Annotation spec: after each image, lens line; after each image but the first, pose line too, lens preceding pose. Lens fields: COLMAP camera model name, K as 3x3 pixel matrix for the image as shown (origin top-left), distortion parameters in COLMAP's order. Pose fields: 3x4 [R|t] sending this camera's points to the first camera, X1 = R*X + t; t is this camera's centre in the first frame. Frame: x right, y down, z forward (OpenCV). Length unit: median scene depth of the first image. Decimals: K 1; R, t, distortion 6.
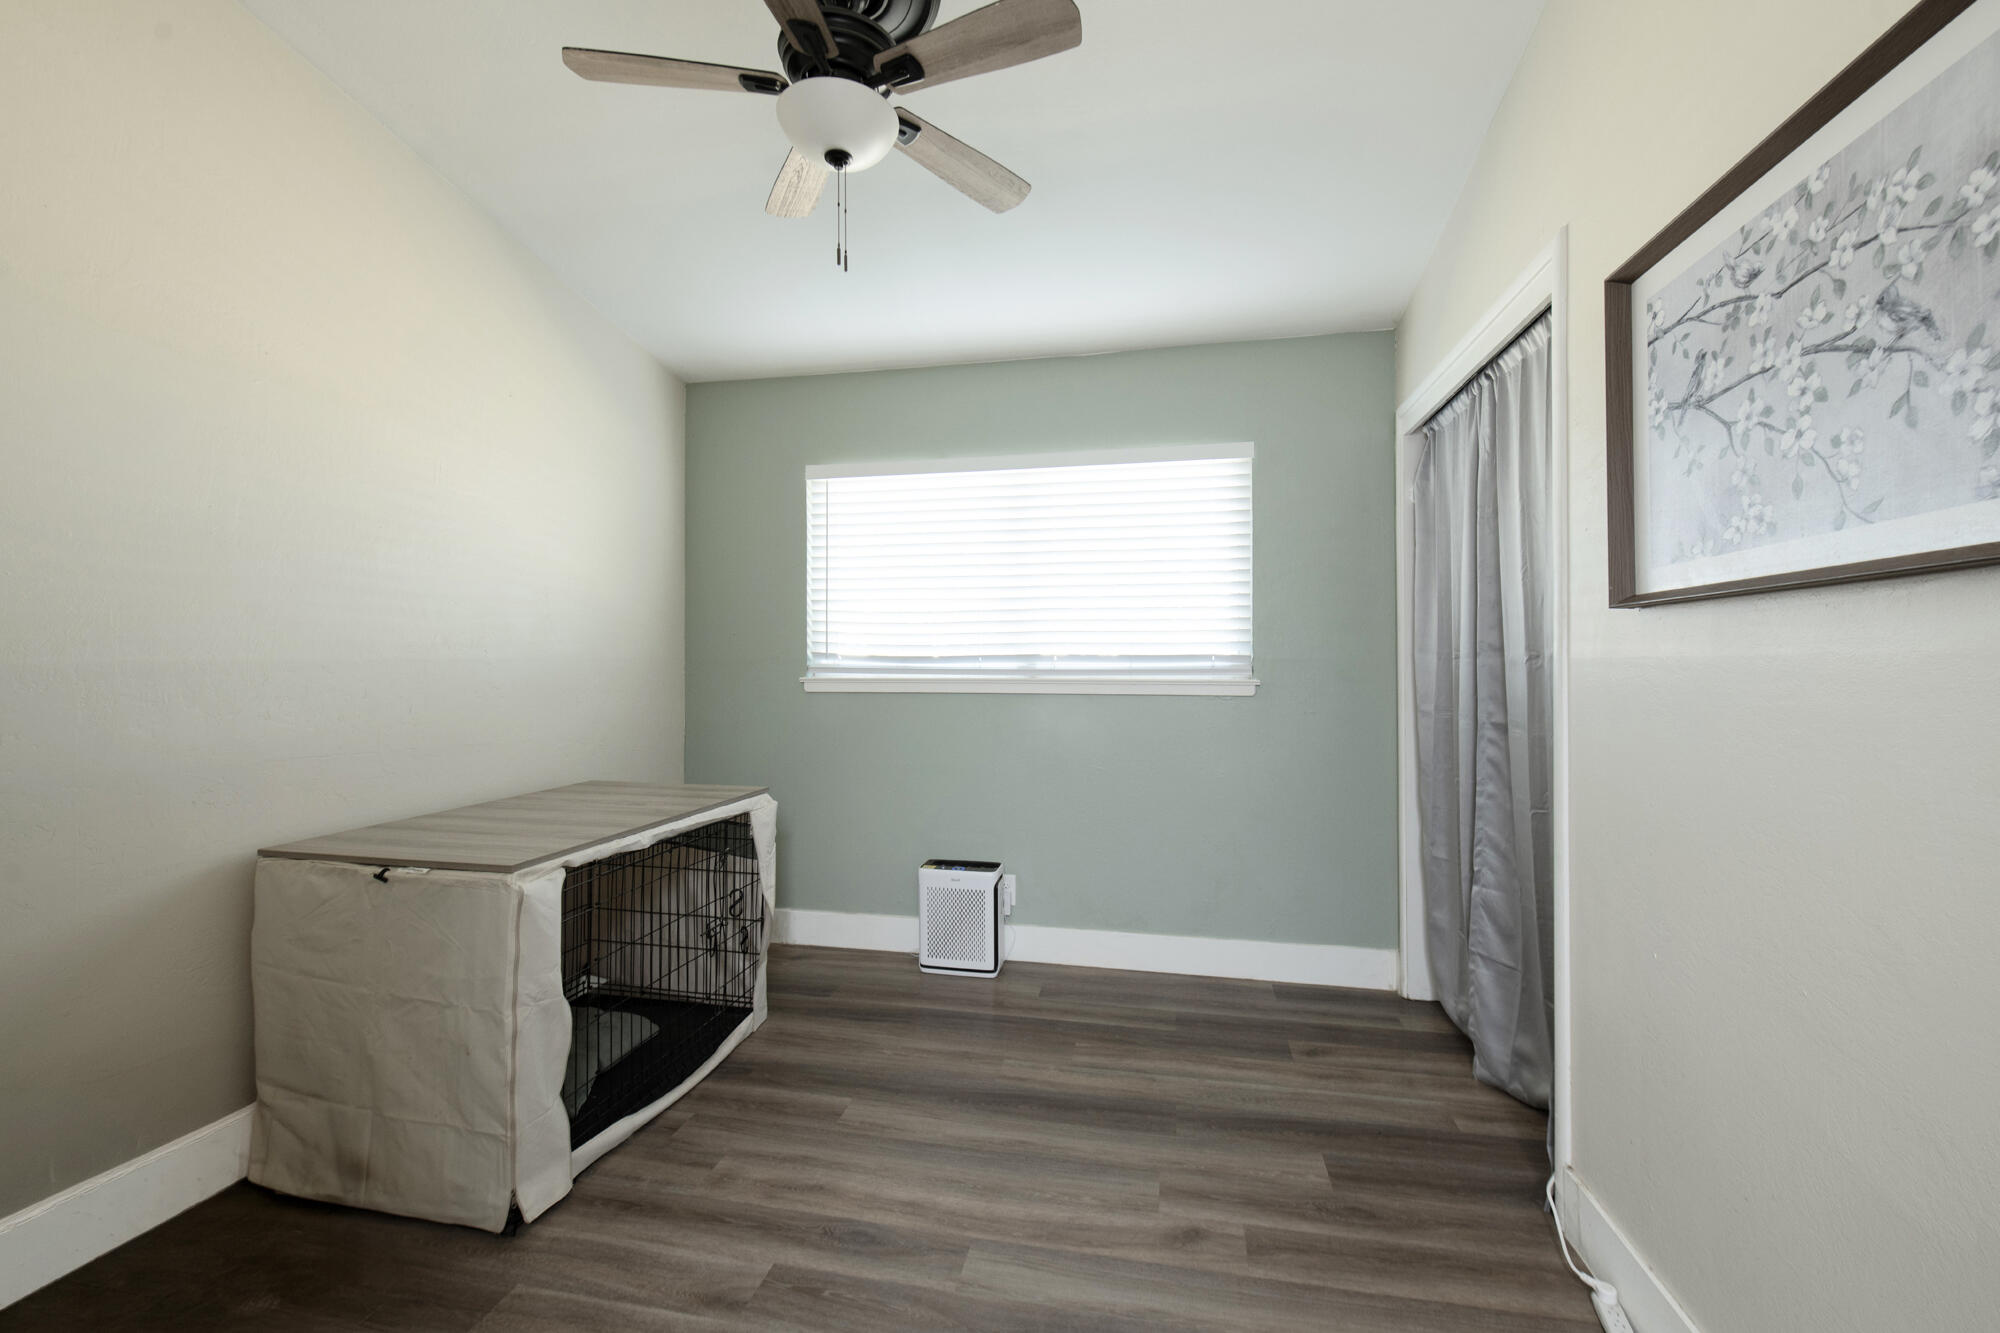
lens RADIAL K [[833.3, 0, 994.6], [0, 833.3, 656.1], [0, 0, 1]] dist [0.000520, 0.000085]
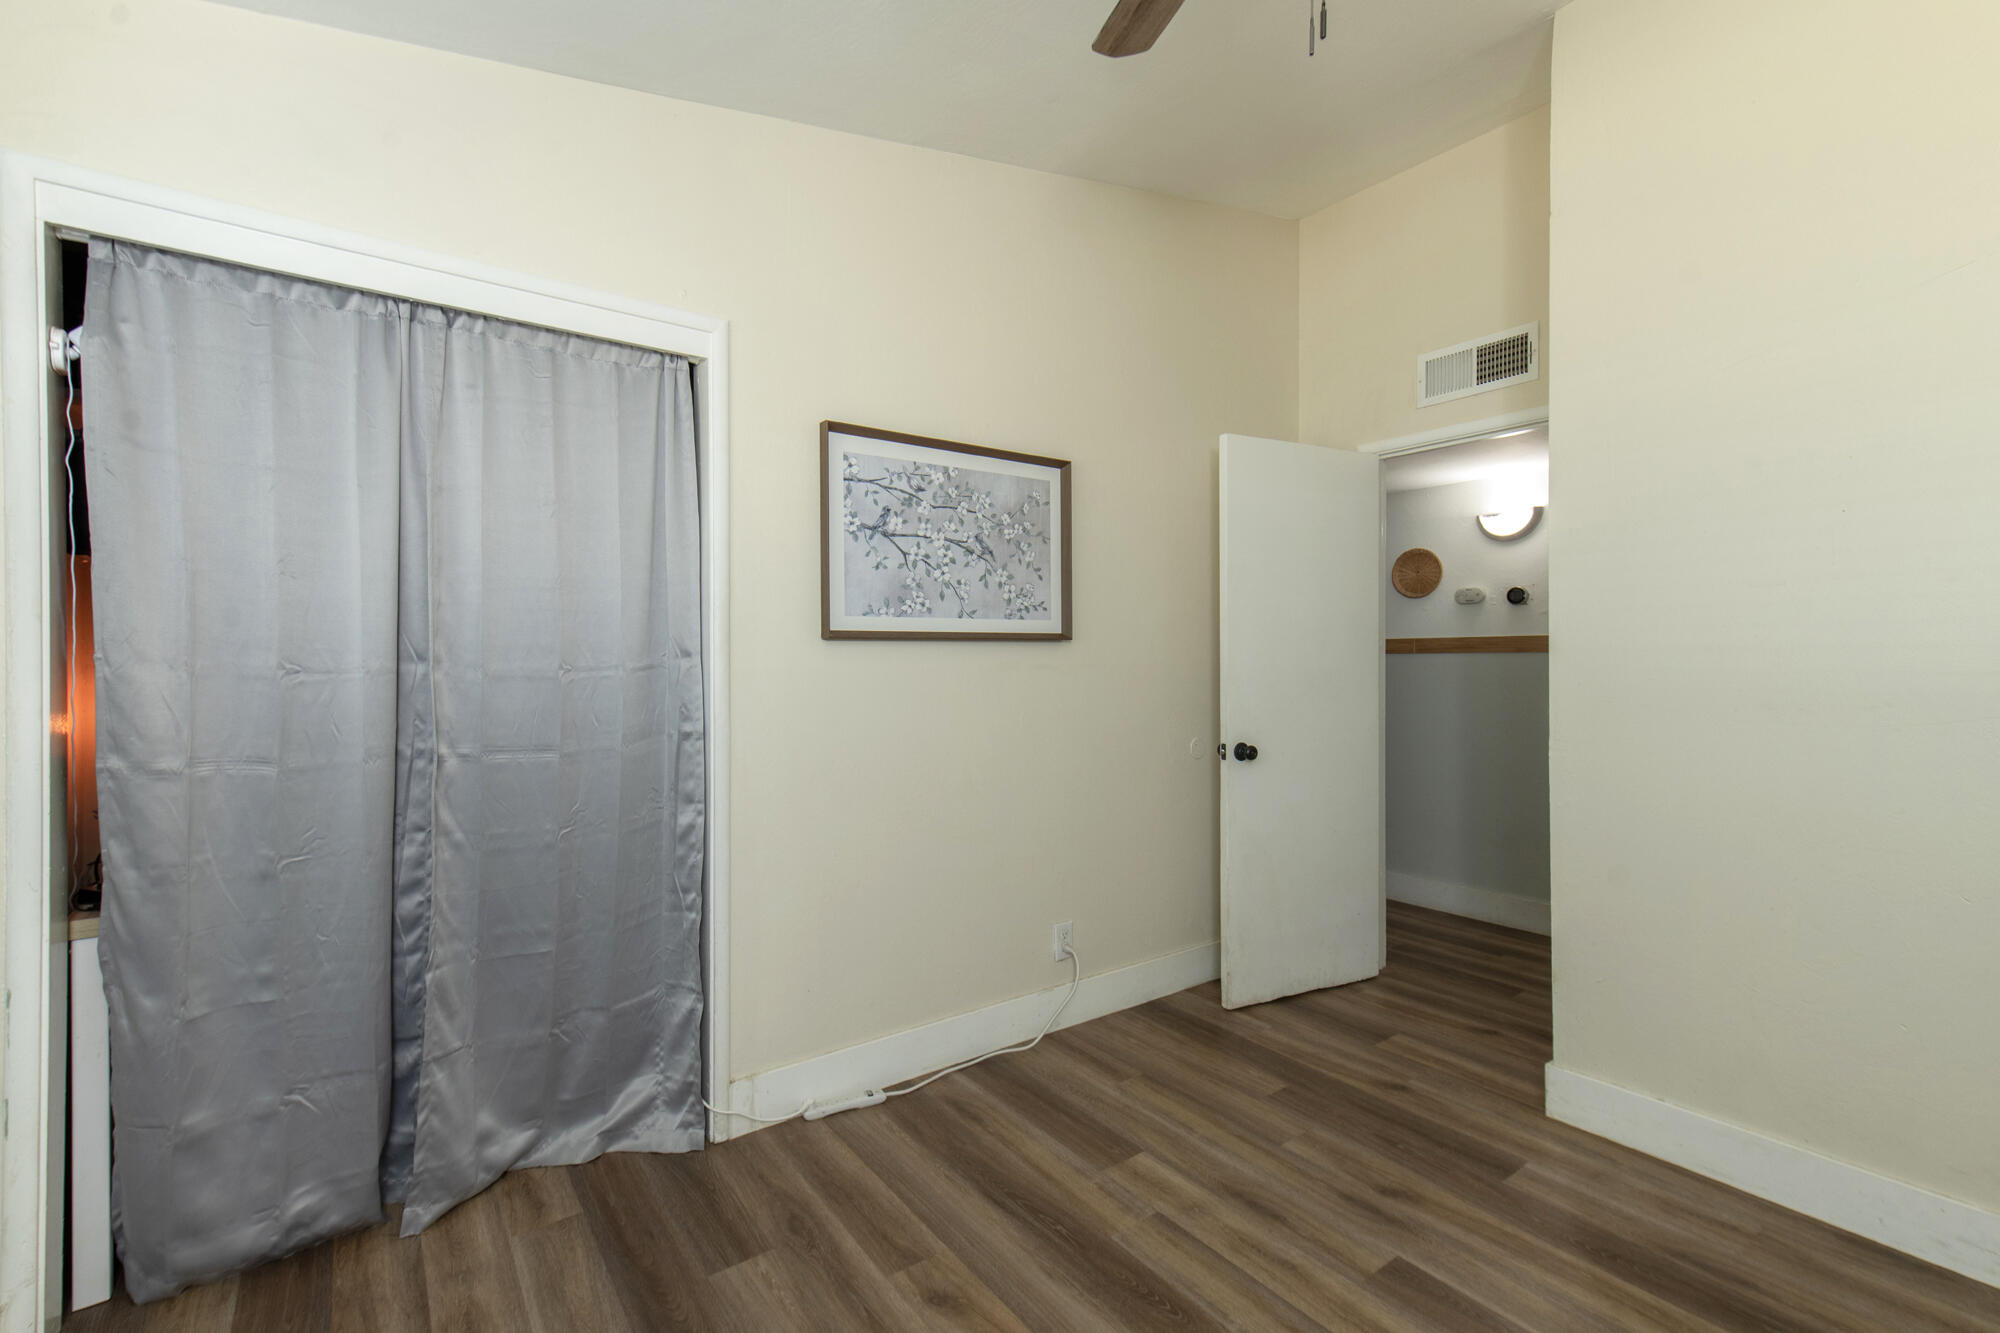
lens RADIAL K [[833.3, 0, 994.6], [0, 833.3, 656.1], [0, 0, 1]] dist [0.000520, 0.000085]
pose [[-0.749432, 0.007172, 0.662042, -0.648207], [0.000065, 0.999942, -0.010758, -0.009797], [-0.662081, -0.008020, -0.749390, 2.527444]]
